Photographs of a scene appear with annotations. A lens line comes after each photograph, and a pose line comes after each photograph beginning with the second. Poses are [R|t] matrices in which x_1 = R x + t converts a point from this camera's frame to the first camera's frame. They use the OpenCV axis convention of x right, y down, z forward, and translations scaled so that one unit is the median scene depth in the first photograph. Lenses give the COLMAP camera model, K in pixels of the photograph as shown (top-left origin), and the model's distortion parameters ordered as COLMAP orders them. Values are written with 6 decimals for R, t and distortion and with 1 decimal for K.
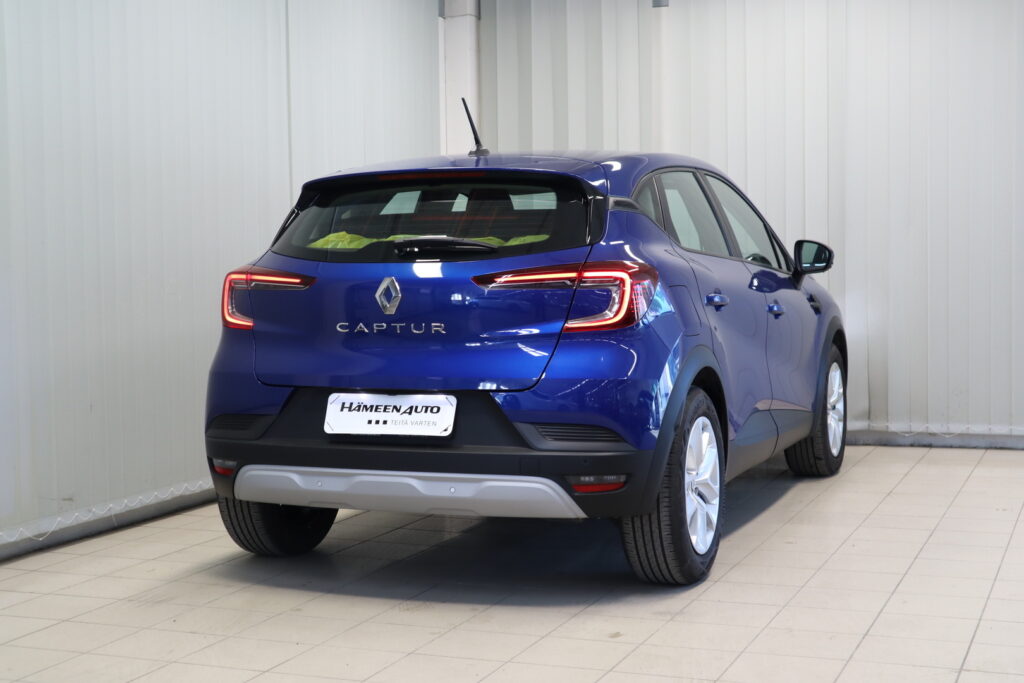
lens RADIAL K [[1560.3, 0, 506.1], [0, 1560.3, 336.4], [0, 0, 1]] dist [0.066632, 0.000000]
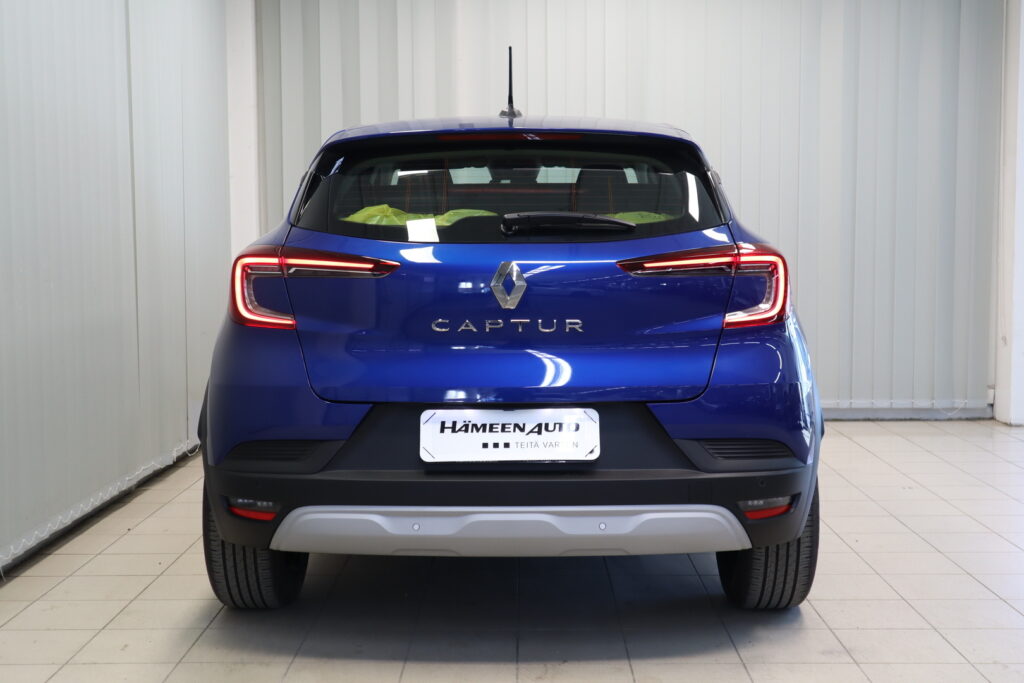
lens RADIAL K [[1319.9, 0, 509.8], [0, 1319.9, 345.9], [0, 0, 1]] dist [0.025511, 0.000000]
pose [[0.934125, -0.021109, 0.356323, -0.310064], [0.011927, 0.999538, 0.027946, -0.013799], [-0.356748, -0.021855, 0.933945, 0.371403]]
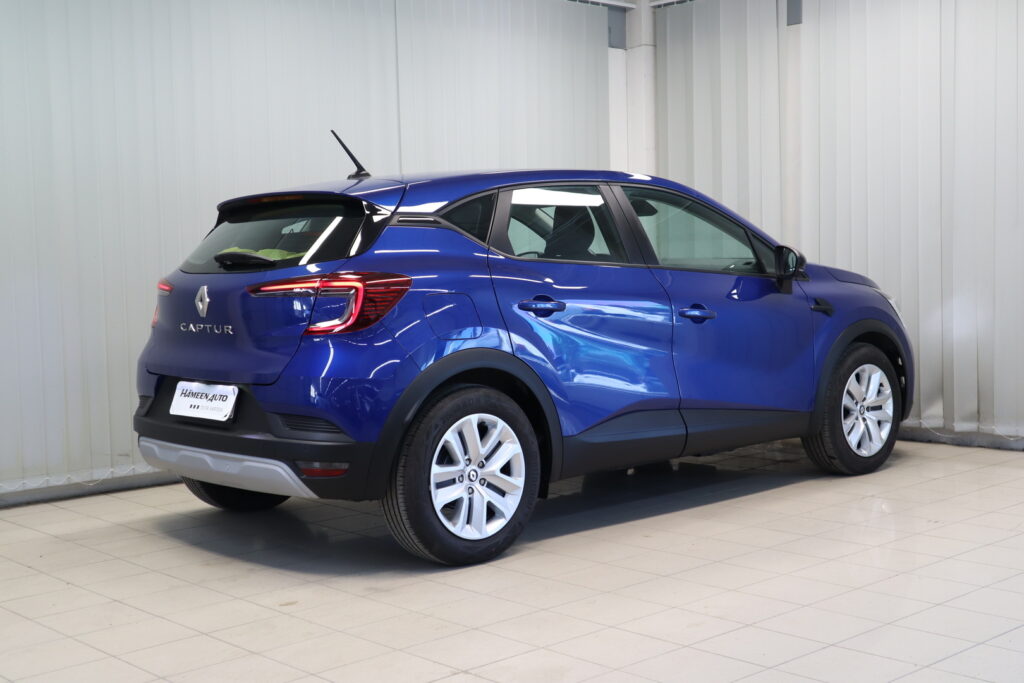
lens RADIAL K [[1319.9, 0, 508.6], [0, 1319.9, 346.4], [0, 0, 1]] dist [0.025511, 0.000000]
pose [[0.898079, 0.021801, -0.439294, 0.574572], [-0.013347, 0.999662, 0.022325, -0.017232], [0.439632, -0.014187, 0.898066, 0.192435]]
